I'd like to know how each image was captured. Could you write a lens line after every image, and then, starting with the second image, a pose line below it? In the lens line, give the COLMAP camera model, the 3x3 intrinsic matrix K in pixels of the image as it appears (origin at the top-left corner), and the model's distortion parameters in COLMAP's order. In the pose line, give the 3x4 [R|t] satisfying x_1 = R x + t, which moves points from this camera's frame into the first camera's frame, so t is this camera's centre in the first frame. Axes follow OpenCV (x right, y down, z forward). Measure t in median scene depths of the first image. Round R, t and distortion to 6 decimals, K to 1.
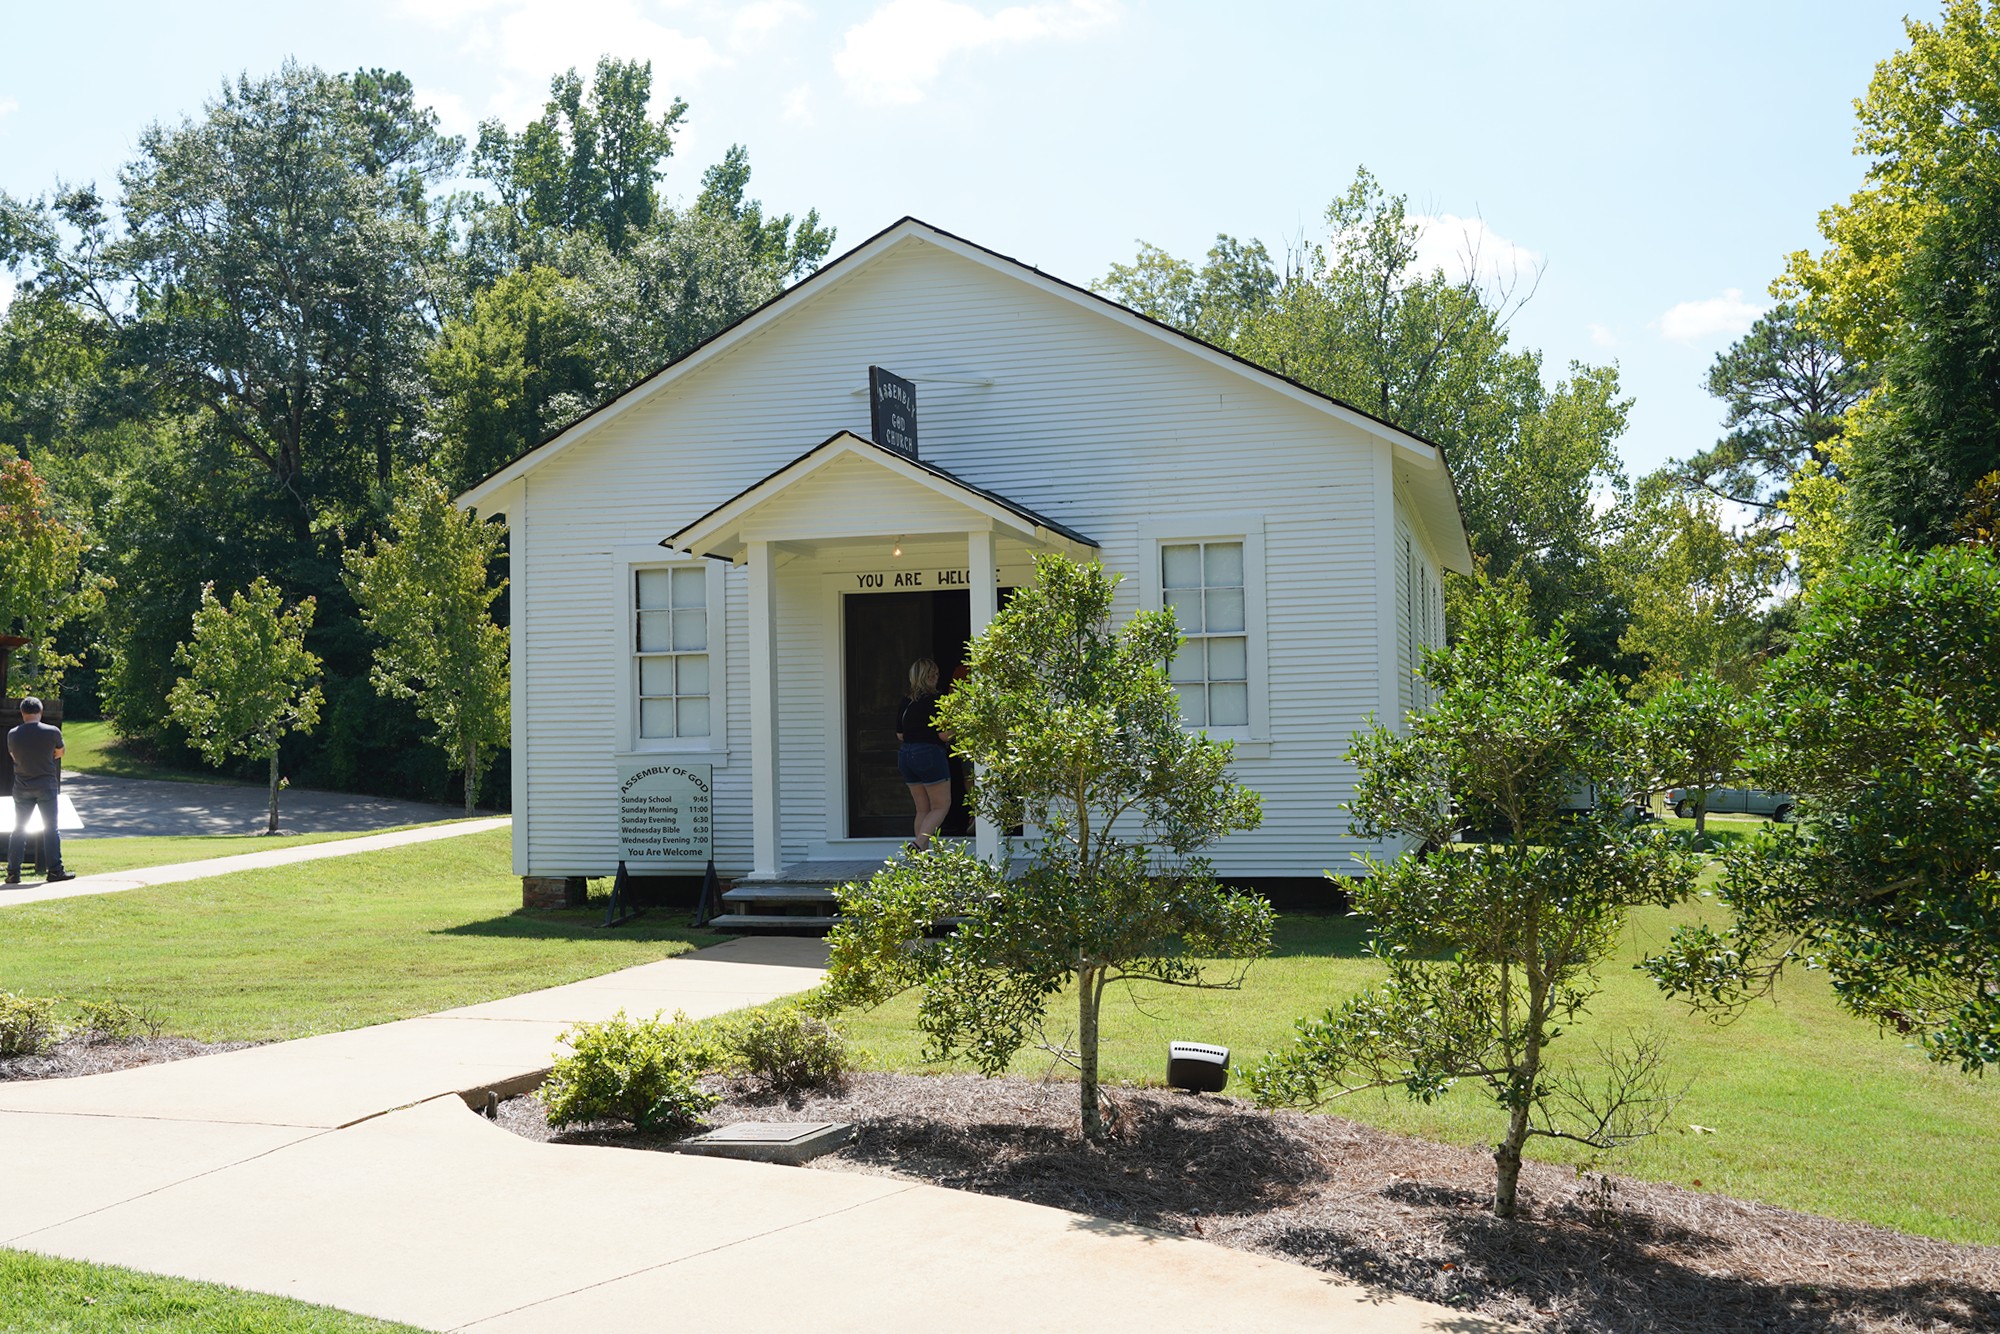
lens RADIAL K [[2066.3, 0, 1000.0], [0, 2066.3, 667.0], [0, 0, 1]] dist [0.018244, -0.119400]
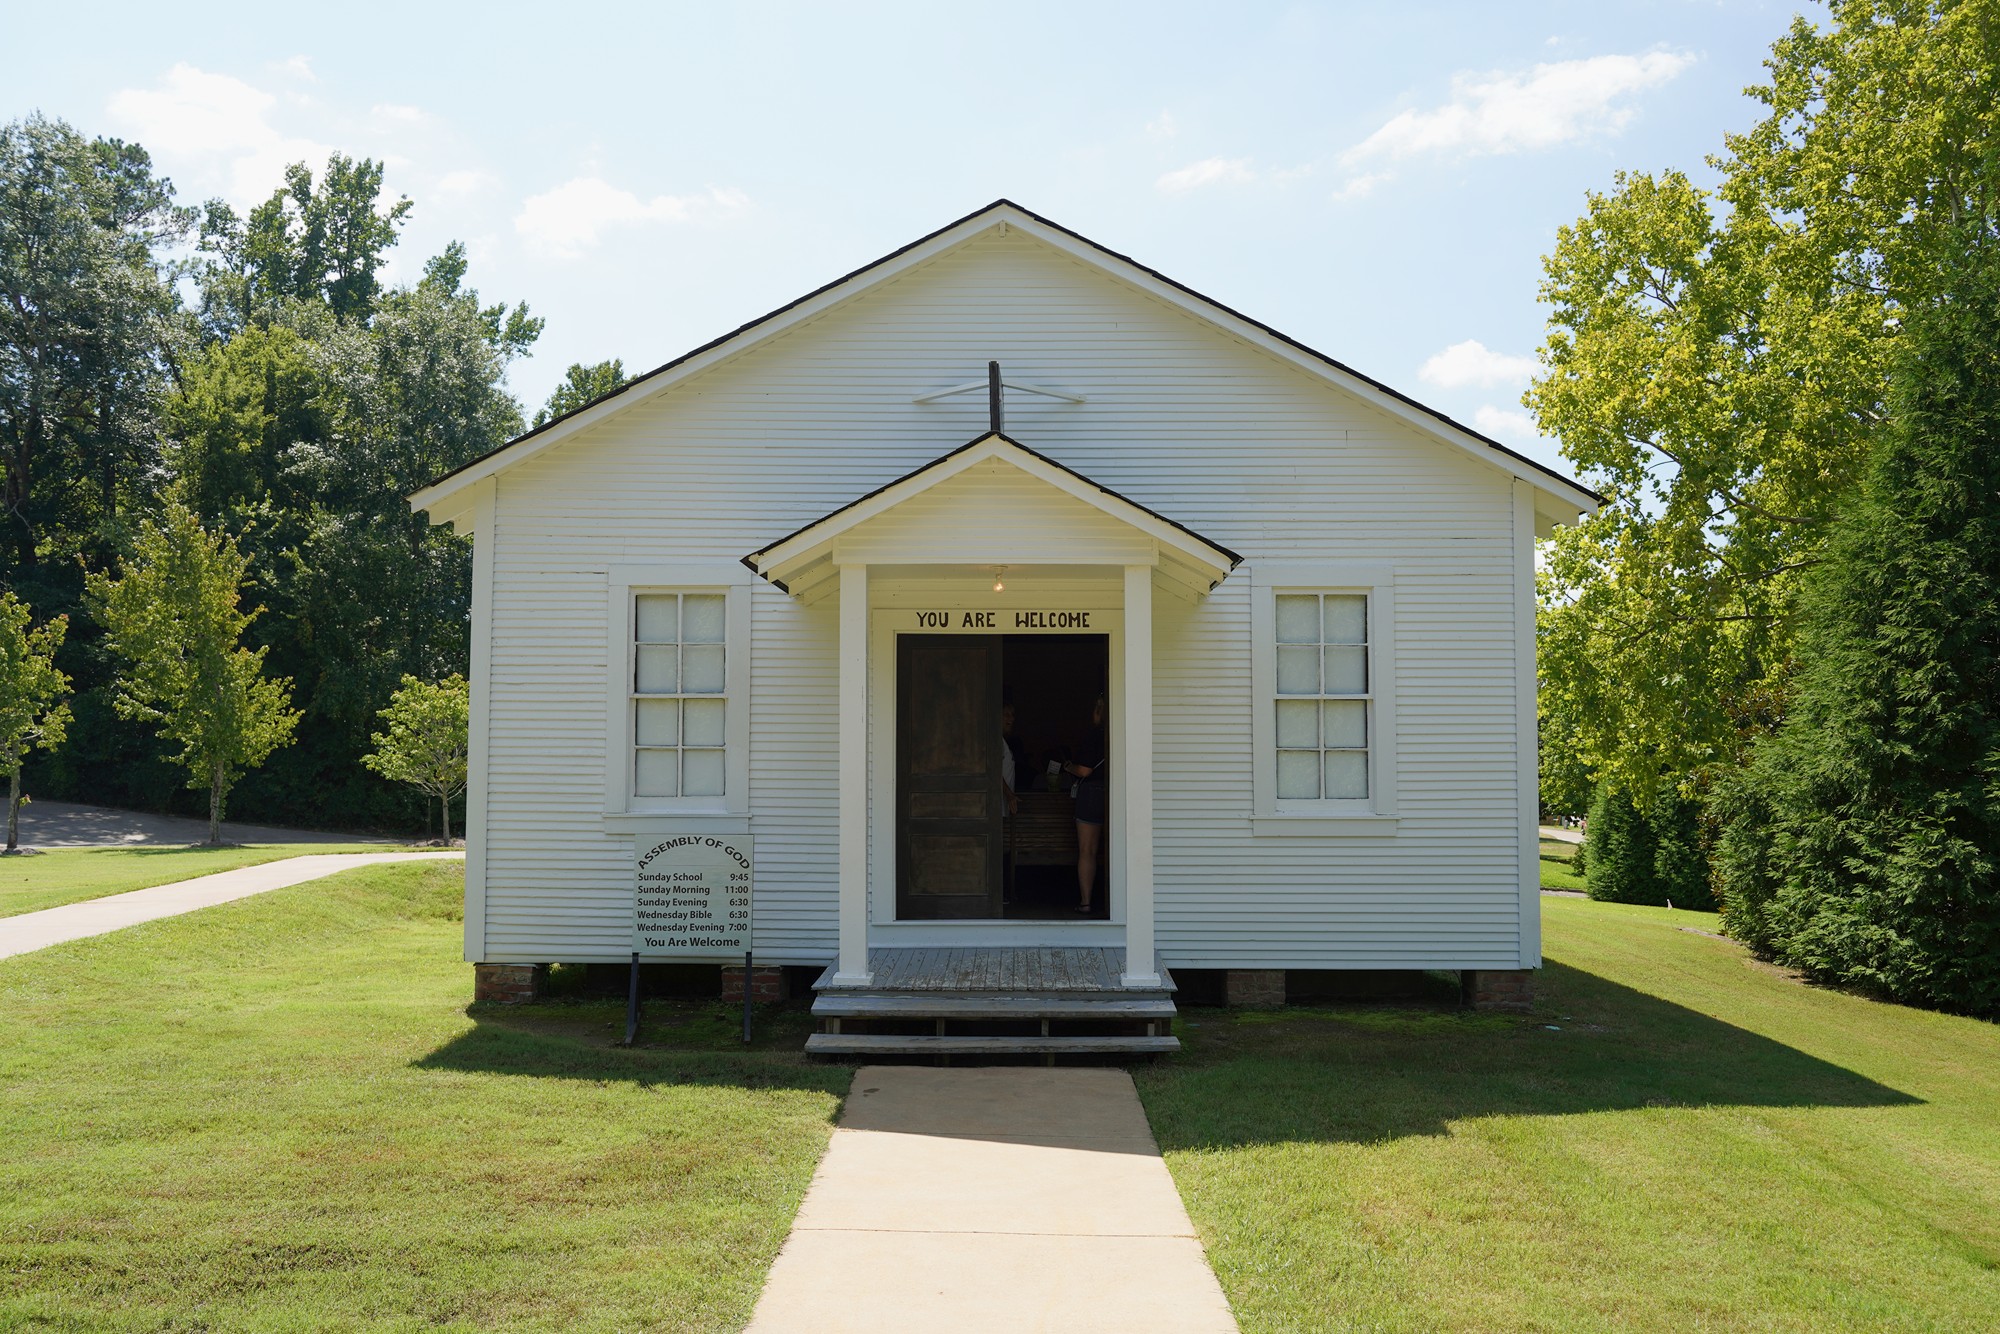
lens RADIAL K [[1580.6, 0, 1000.0], [0, 1580.6, 667.0], [0, 0, 1]] dist [-0.007597, 0.001417]
pose [[0.968417, 0.036686, 0.246622, -0.082565], [-0.030987, 0.999156, -0.026952, -0.002209], [-0.247402, 0.018459, 0.968737, 0.150144]]
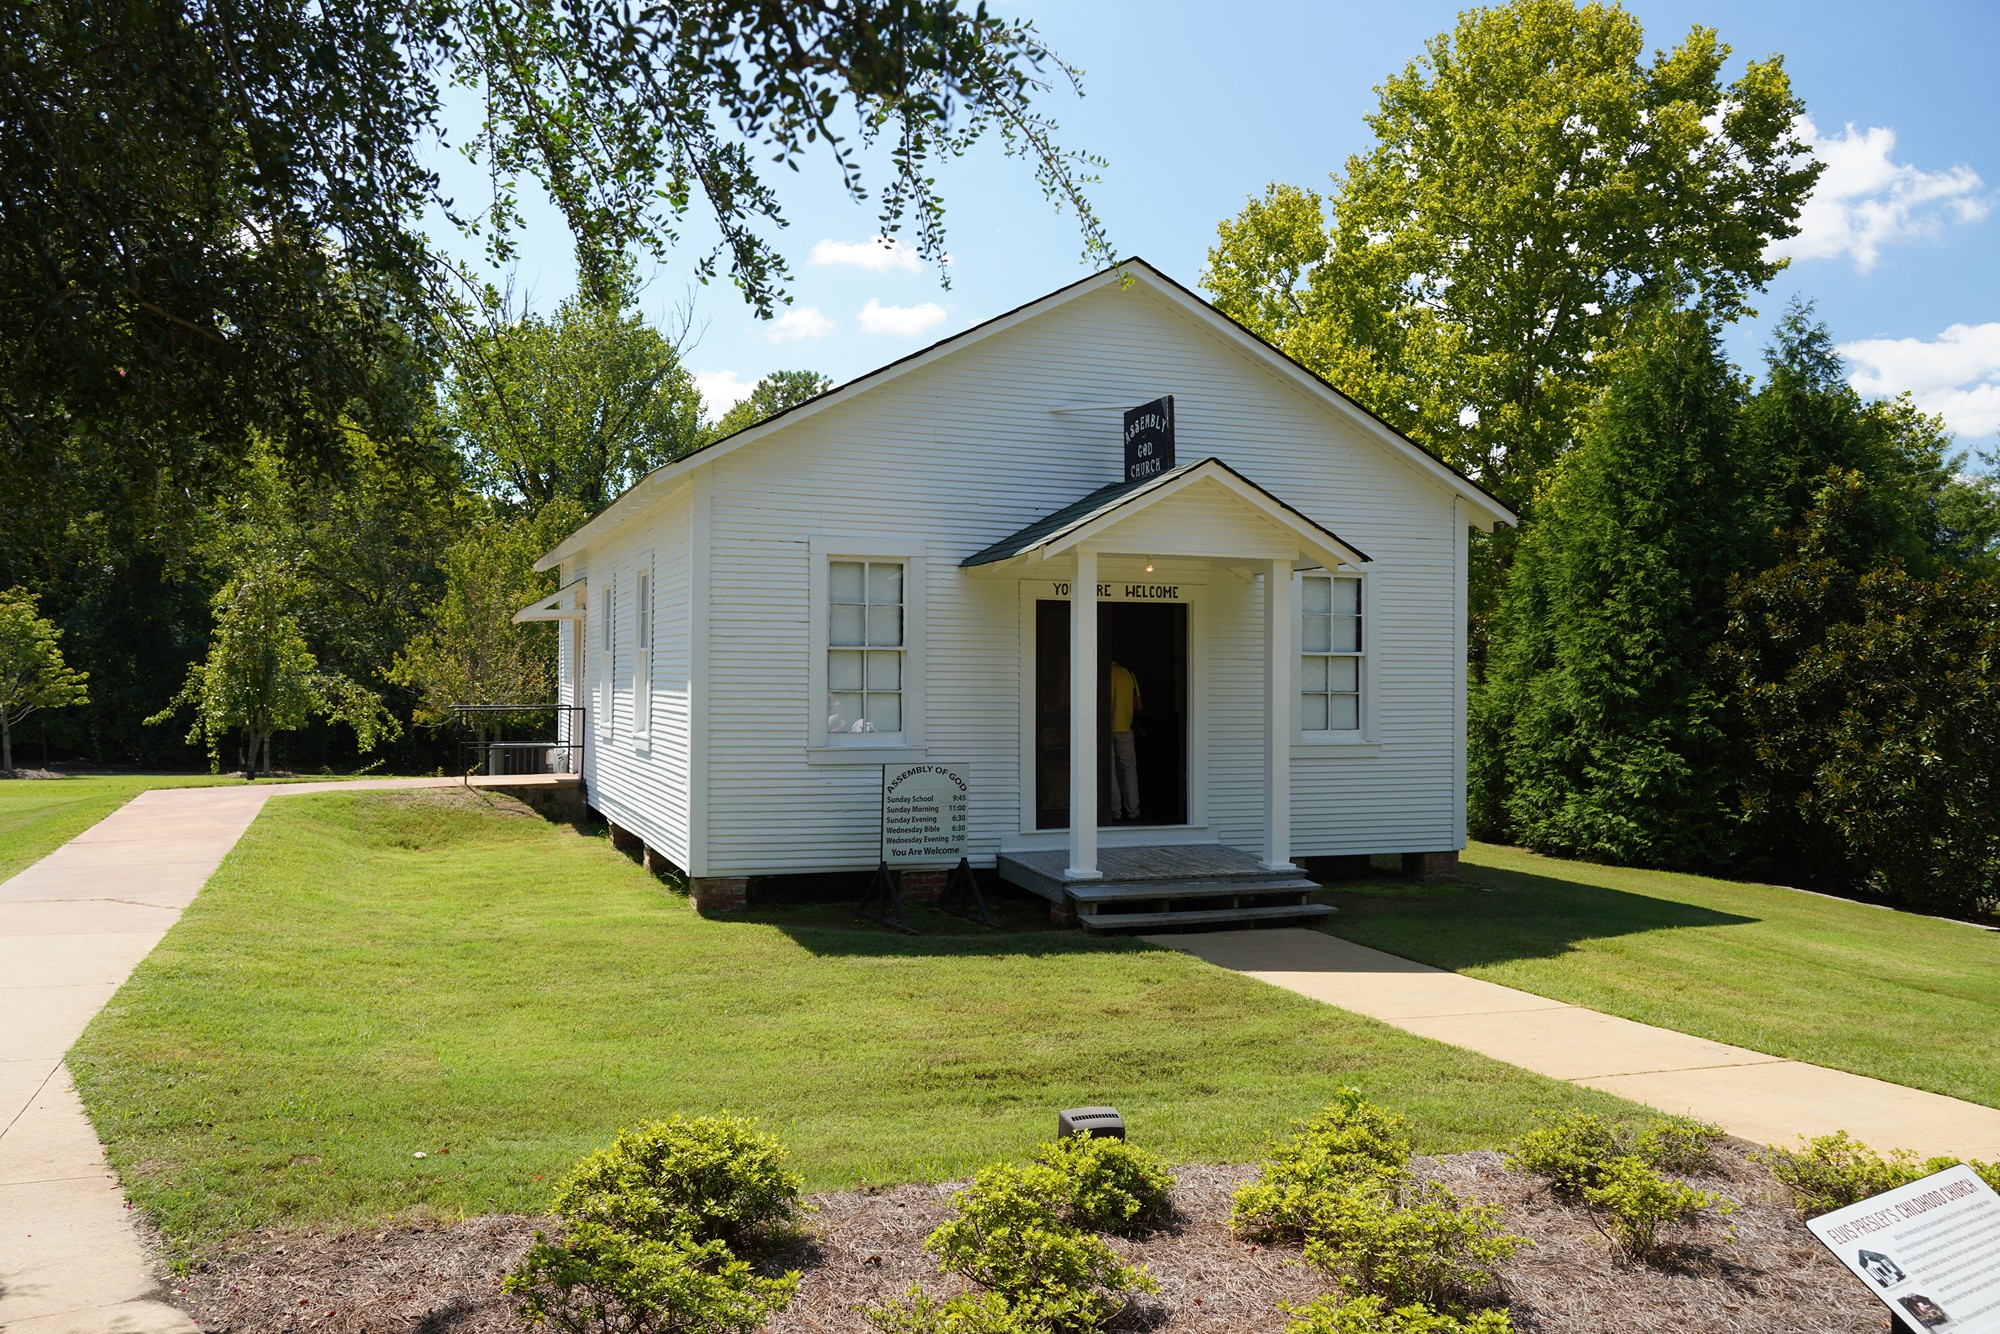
lens RADIAL K [[1623.1, 0, 1000.0], [0, 1623.1, 667.0], [0, 0, 1]] dist [-0.013654, -0.000823]
pose [[0.809411, 0.027898, 0.586580, -0.243669], [-0.045680, 0.998835, 0.015528, -0.005459], [-0.585464, -0.039363, 0.809743, 0.141757]]
